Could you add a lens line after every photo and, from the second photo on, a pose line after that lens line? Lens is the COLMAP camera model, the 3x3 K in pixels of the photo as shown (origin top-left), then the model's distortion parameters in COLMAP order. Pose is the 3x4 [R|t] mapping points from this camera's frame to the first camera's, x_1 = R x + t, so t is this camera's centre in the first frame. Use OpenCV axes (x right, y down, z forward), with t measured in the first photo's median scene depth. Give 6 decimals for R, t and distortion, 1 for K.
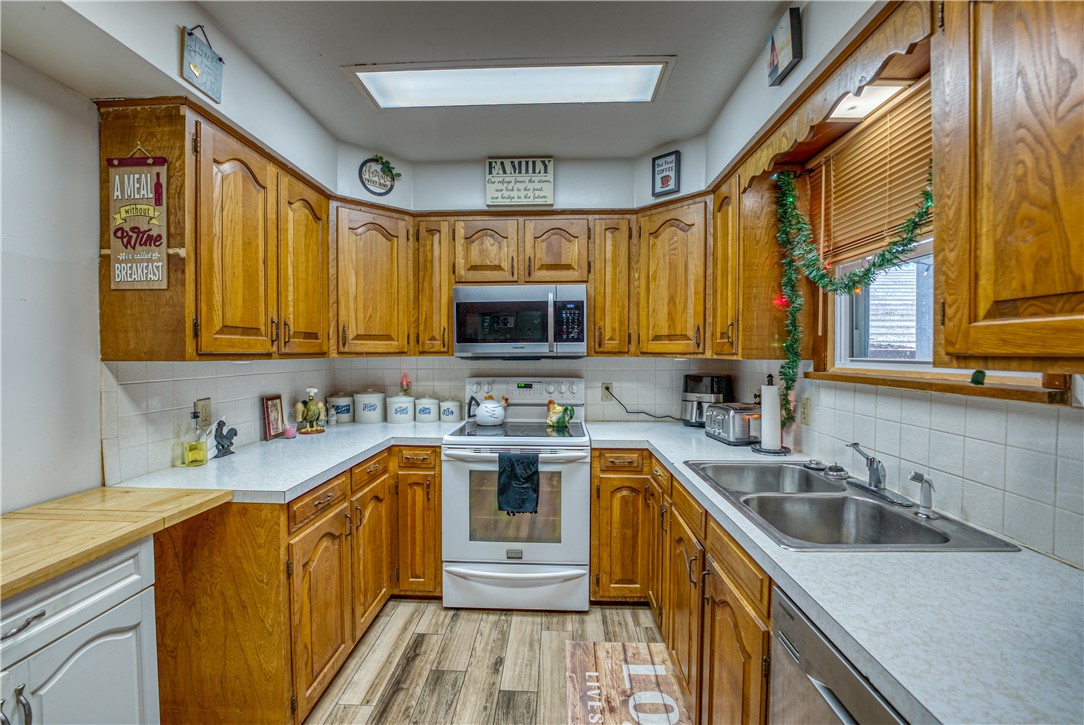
lens RADIAL K [[451.0, 0, 542.4], [0, 451.0, 354.5], [0, 0, 1]] dist [-0.000978, 0.000540]
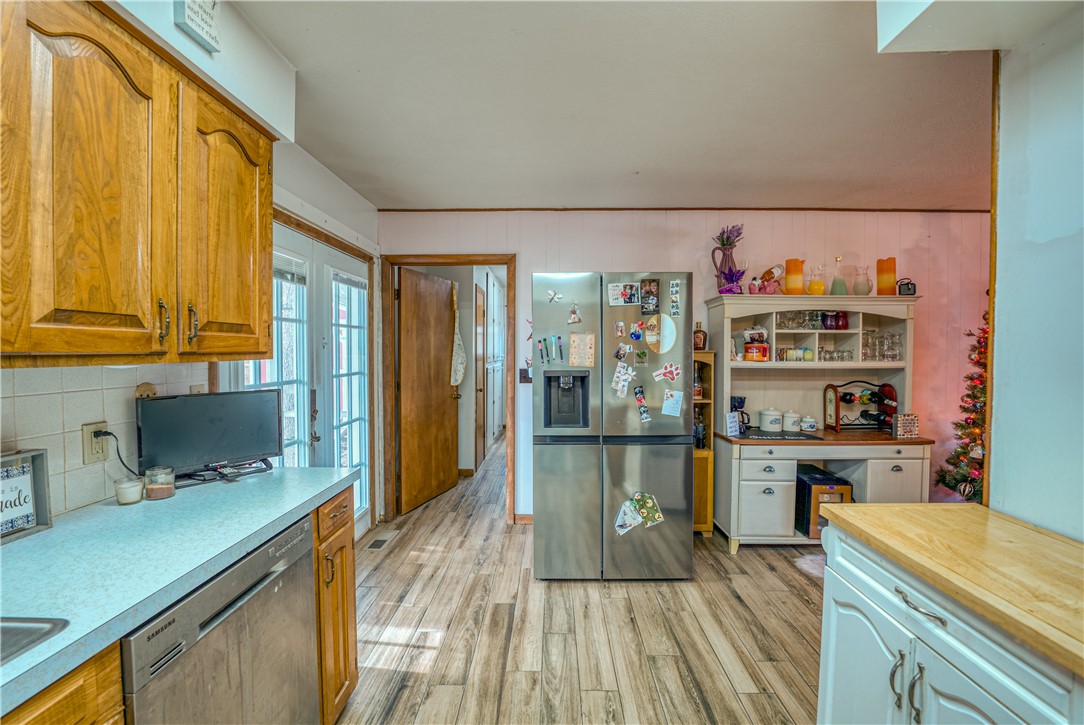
lens RADIAL K [[451.0, 0, 542.4], [0, 451.0, 354.5], [0, 0, 1]] dist [-0.000978, 0.000540]
pose [[-0.999922, -0.000434, -0.012446, -0.273281], [-0.000626, 0.999881, 0.015431, -0.016706], [0.012437, 0.015438, -0.999803, 2.258382]]
